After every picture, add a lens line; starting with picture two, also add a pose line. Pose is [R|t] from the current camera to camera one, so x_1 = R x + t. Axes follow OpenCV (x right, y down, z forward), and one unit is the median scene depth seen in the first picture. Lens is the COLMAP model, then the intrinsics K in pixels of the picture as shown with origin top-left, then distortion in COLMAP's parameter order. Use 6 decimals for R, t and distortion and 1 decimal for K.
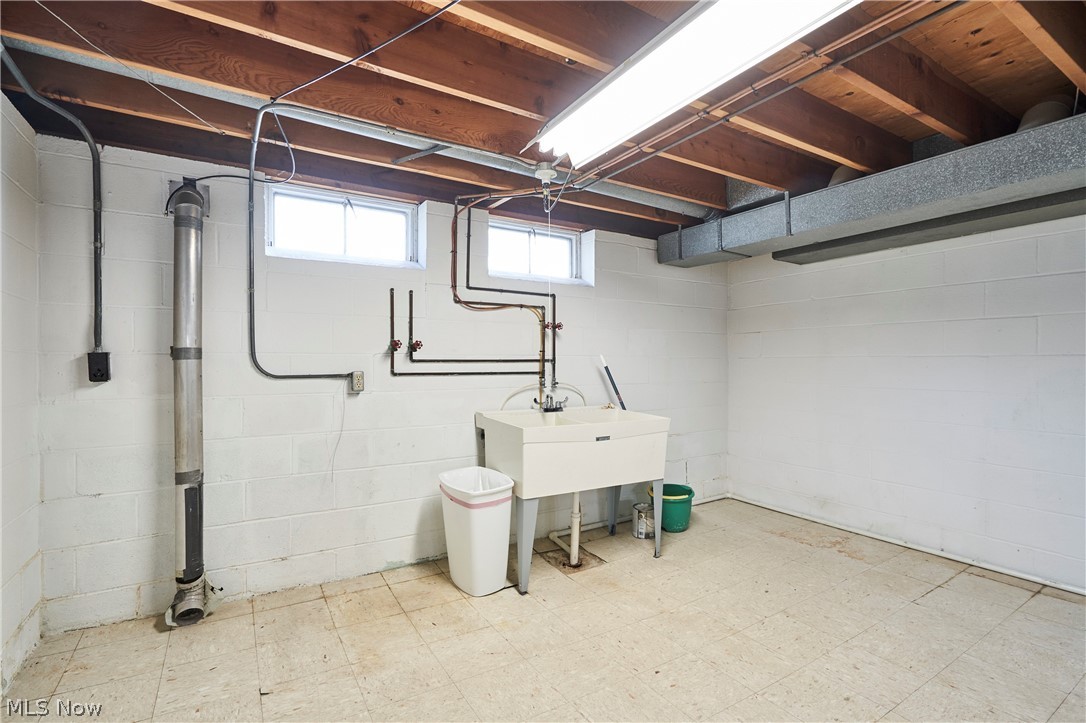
lens RADIAL K [[504.5, 0, 541.7], [0, 504.5, 360.1], [0, 0, 1]] dist [-0.005750, 0.000894]
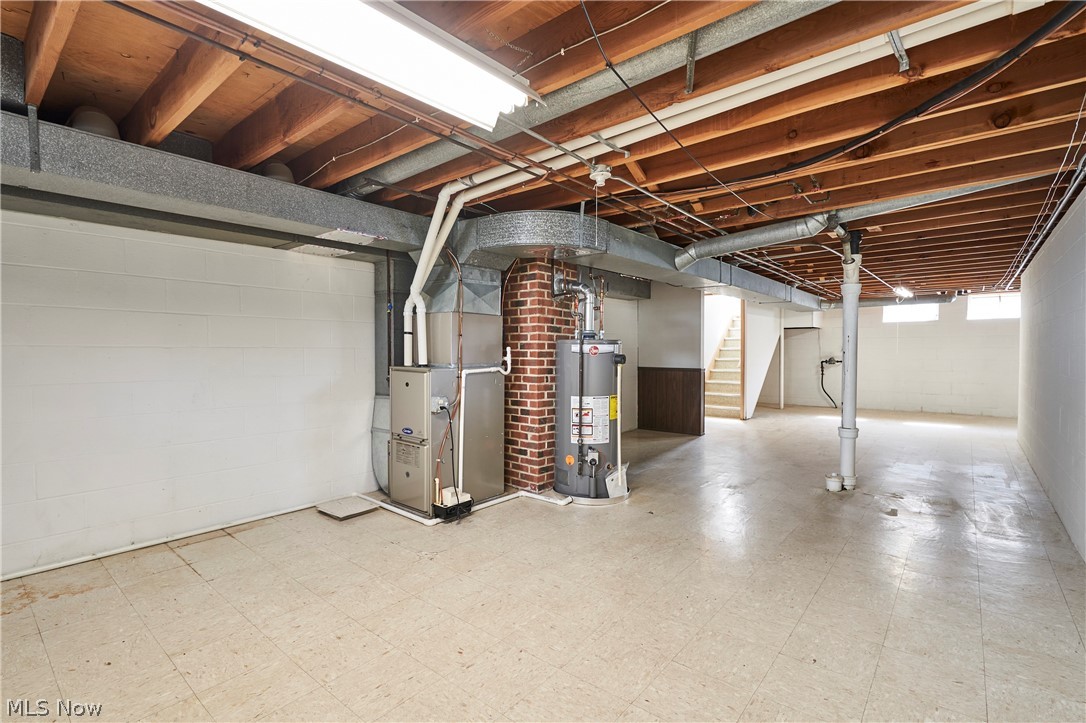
lens RADIAL K [[504.5, 0, 541.1], [0, 504.5, 365.1], [0, 0, 1]] dist [-0.005750, 0.000894]
pose [[-0.311375, -0.023785, 0.949989, -0.412084], [0.002185, 0.999666, 0.025745, 0.004215], [-0.950285, 0.010092, -0.311219, 0.582811]]
